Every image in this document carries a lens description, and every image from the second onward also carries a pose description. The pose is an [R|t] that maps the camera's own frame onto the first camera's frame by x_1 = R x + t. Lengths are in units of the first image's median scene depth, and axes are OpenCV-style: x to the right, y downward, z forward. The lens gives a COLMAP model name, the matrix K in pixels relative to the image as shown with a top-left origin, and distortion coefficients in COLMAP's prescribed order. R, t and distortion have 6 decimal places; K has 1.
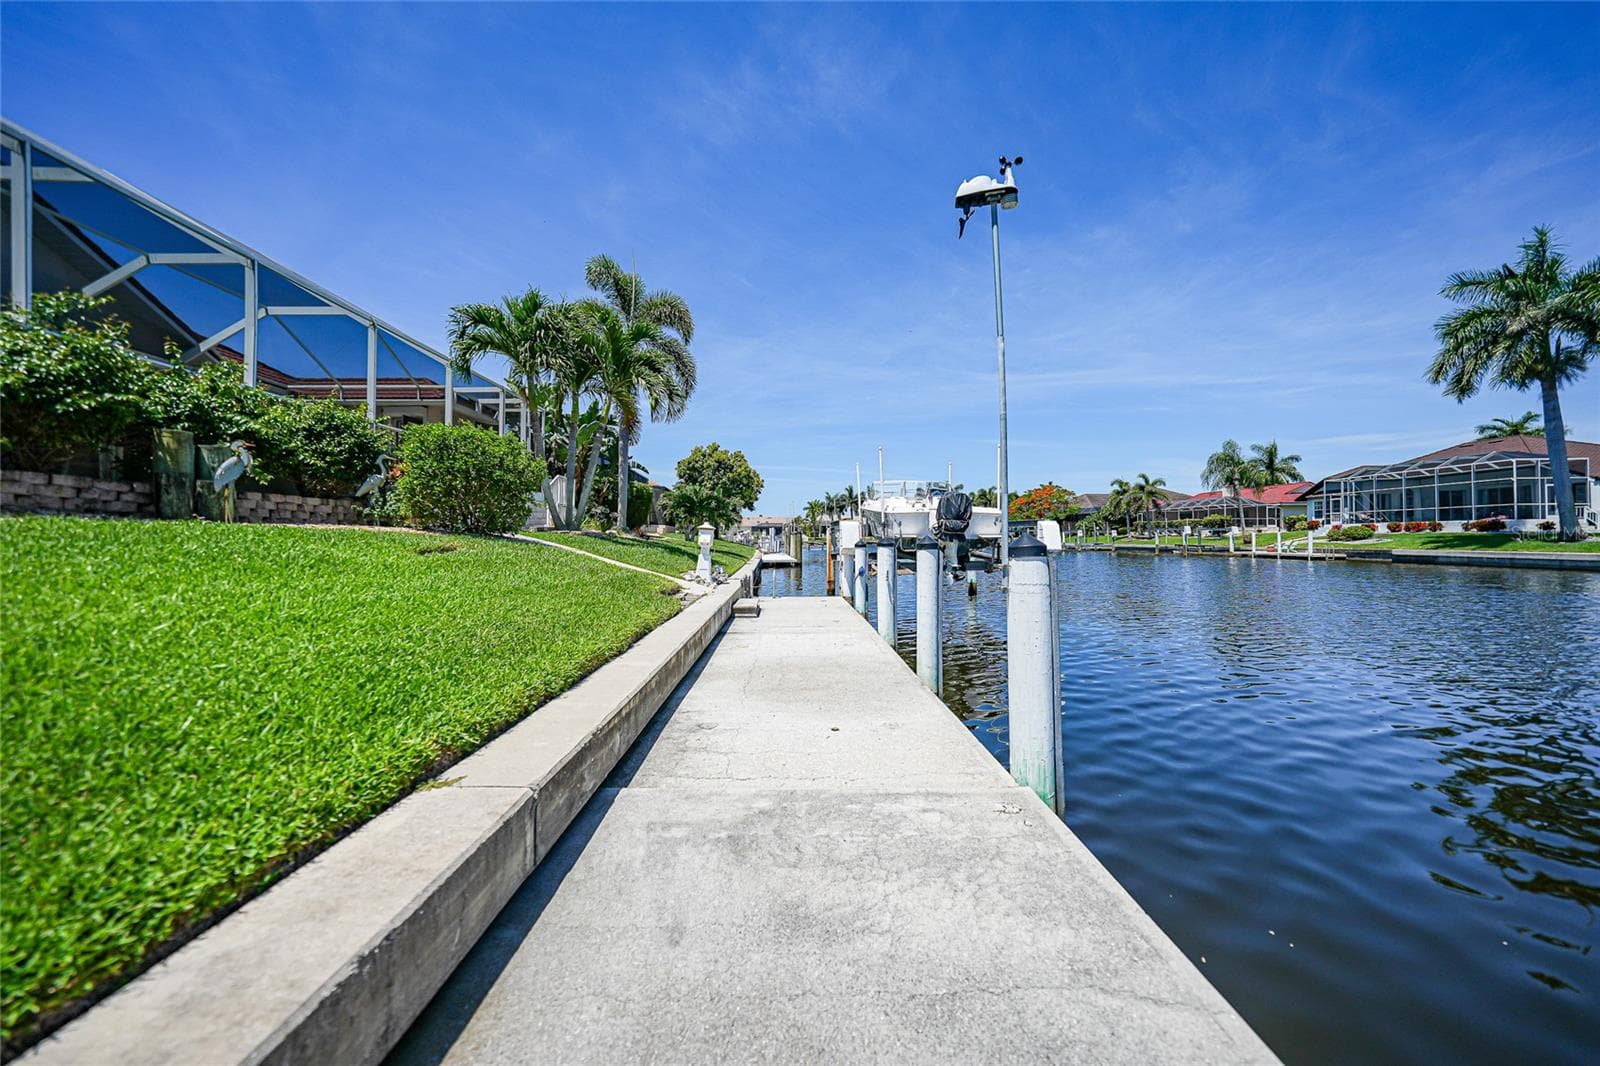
lens RADIAL K [[562.8, 0, 801.9], [0, 562.8, 522.6], [0, 0, 1]] dist [-0.025811, 0.005957]
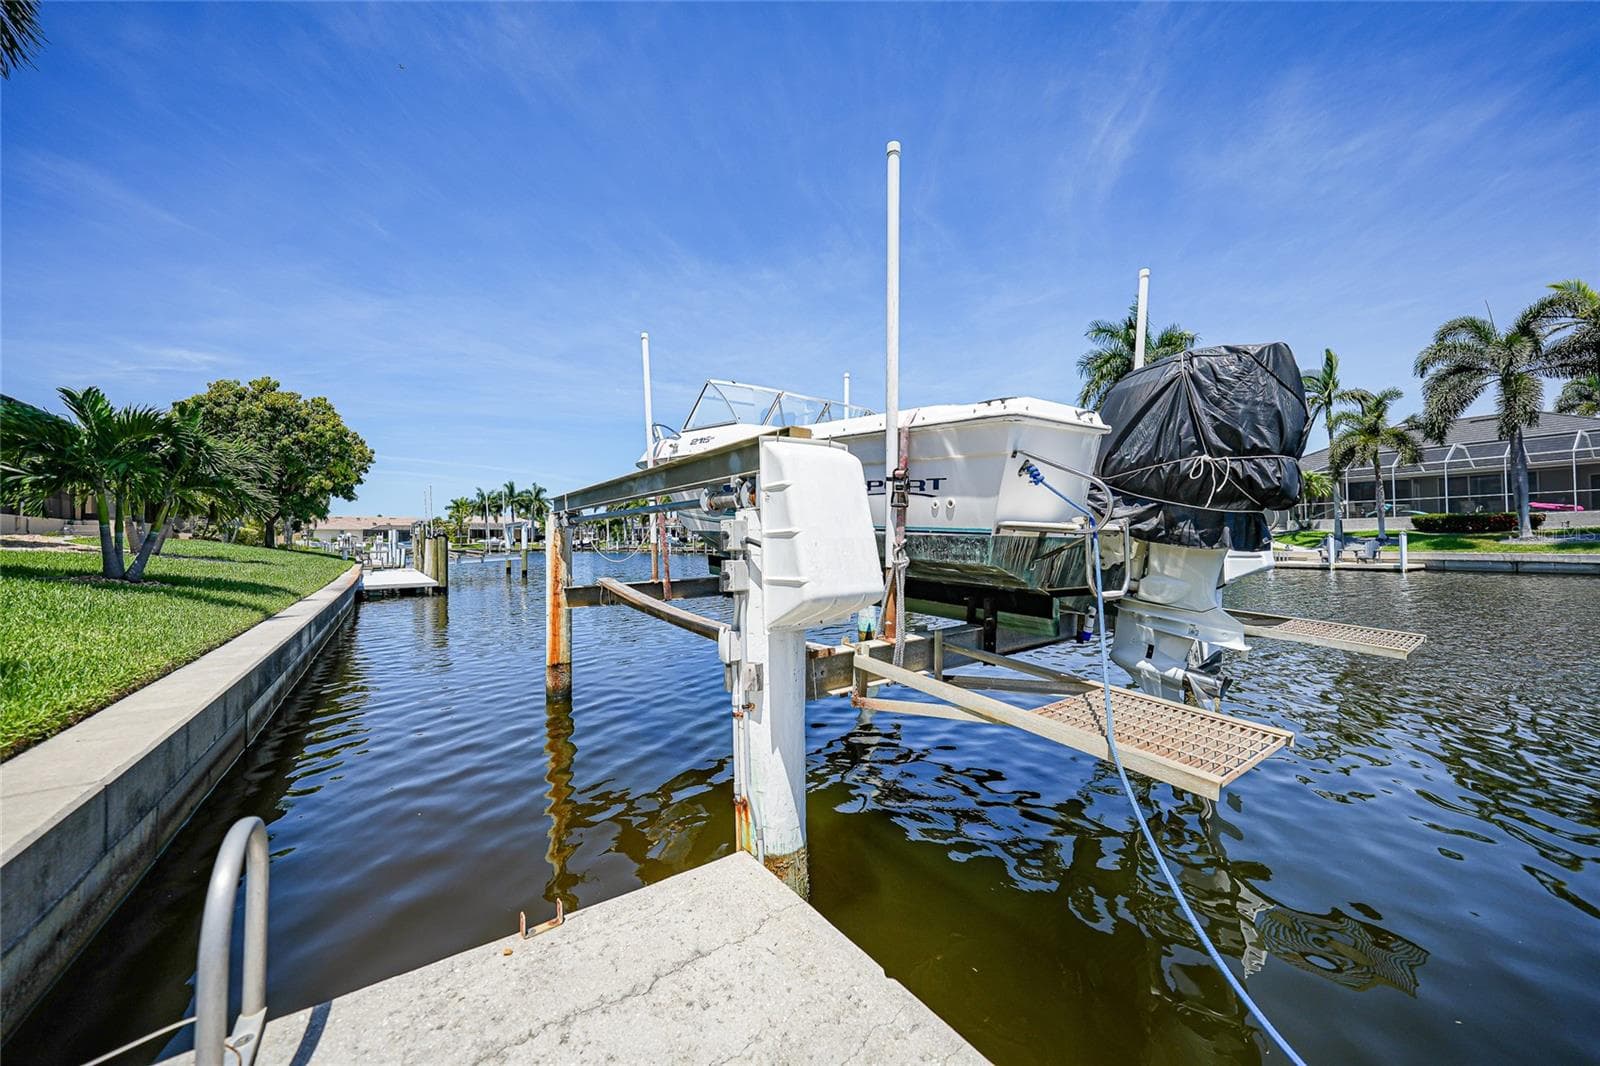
lens RADIAL K [[556.4, 0, 802.3], [0, 556.4, 530.6], [0, 0, 1]] dist [-0.026347, 0.005913]
pose [[0.836231, 0.005216, 0.548353, -0.004797], [-0.007806, 0.999967, 0.002393, 0.006060], [-0.548322, -0.006281, 0.836244, 0.236723]]
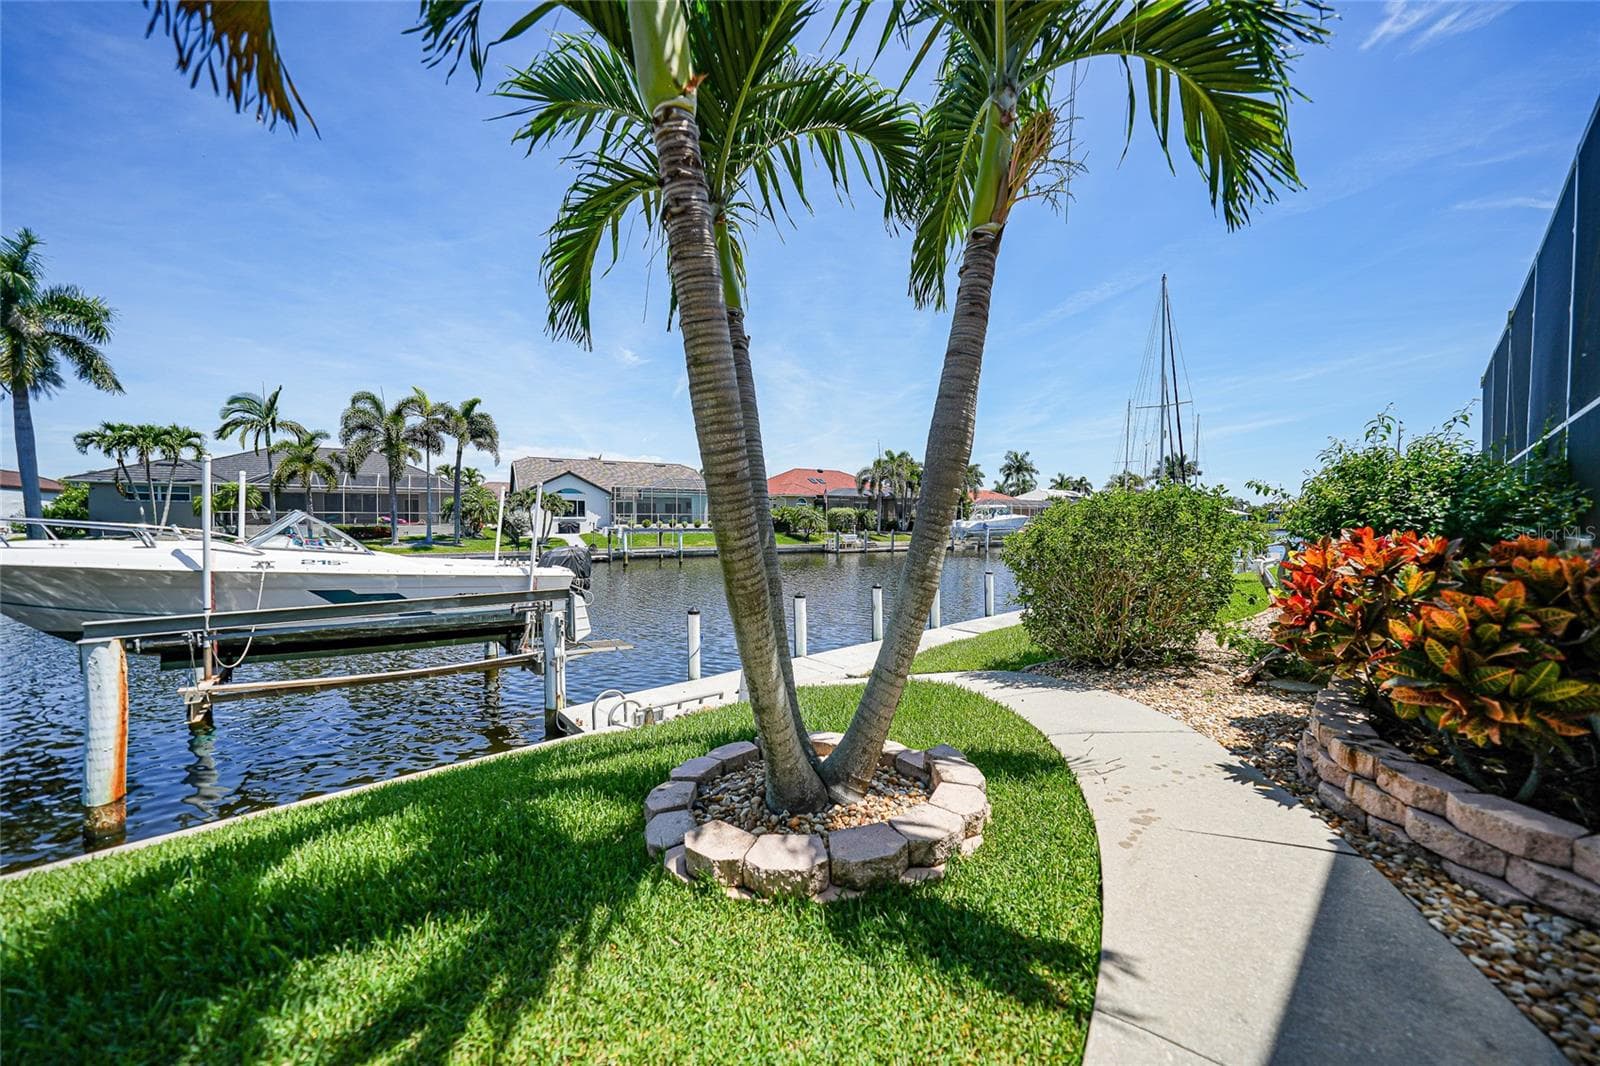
lens RADIAL K [[556.4, 0, 802.3], [0, 556.4, 530.6], [0, 0, 1]] dist [-0.026347, 0.005913]
pose [[-0.632566, -0.017095, 0.774318, -0.166921], [-0.023535, 0.999719, 0.002844, -0.024541], [-0.774149, -0.016424, -0.632791, 0.332736]]
